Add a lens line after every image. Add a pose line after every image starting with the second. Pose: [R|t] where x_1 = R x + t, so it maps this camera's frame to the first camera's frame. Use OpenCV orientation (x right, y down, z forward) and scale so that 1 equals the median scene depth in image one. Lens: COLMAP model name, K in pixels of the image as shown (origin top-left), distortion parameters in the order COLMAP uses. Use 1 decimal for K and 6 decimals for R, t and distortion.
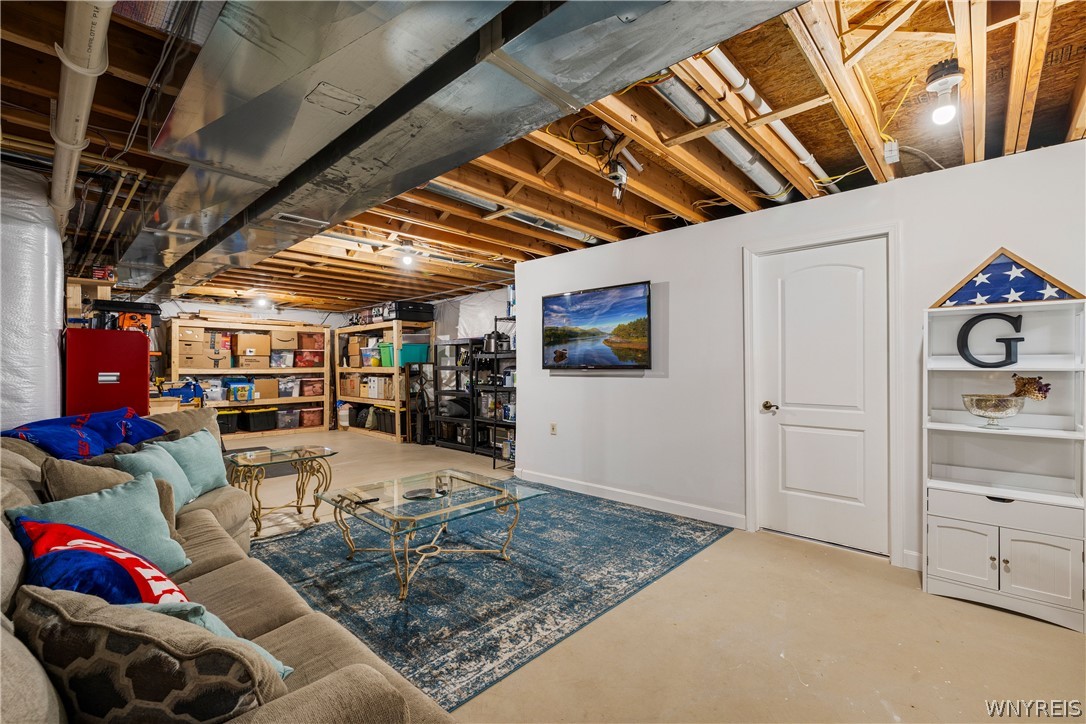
lens RADIAL K [[472.7, 0, 544.8], [0, 472.7, 364.4], [0, 0, 1]] dist [-0.001575, 0.000068]
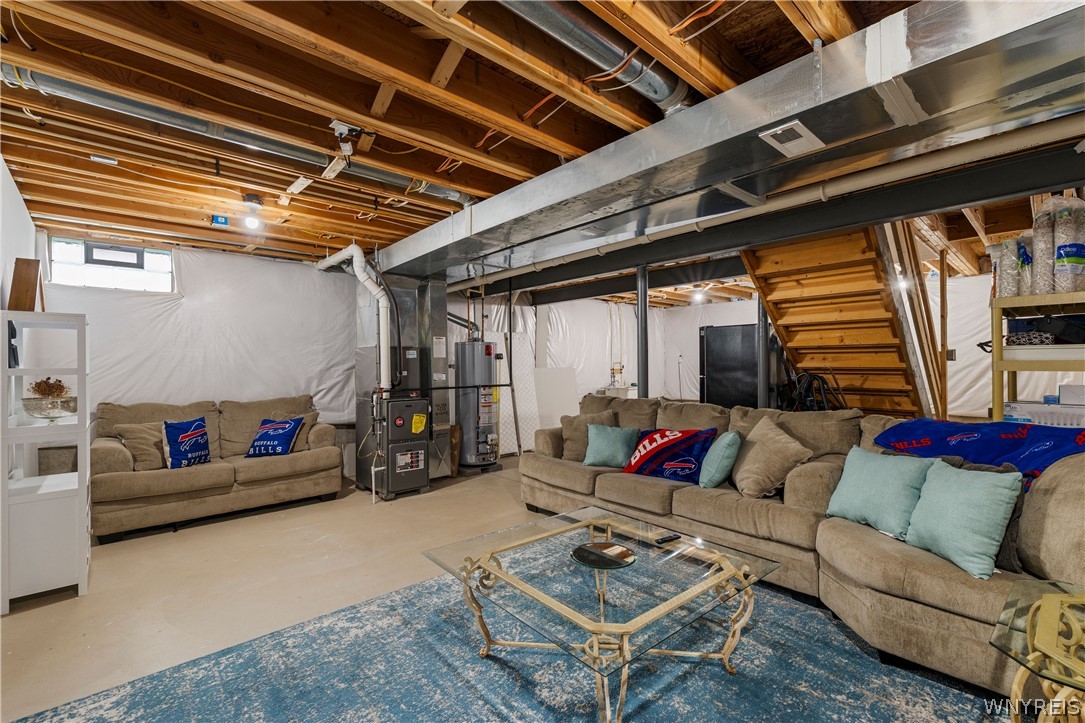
lens RADIAL K [[472.3, 0, 540.8], [0, 472.3, 363.7], [0, 0, 1]] dist [-0.001575, 0.000068]
pose [[-0.995793, 0.010003, 0.091084, -0.244439], [0.009708, 0.999946, -0.003681, 0.003576], [-0.091116, -0.002781, -0.995836, 1.804068]]
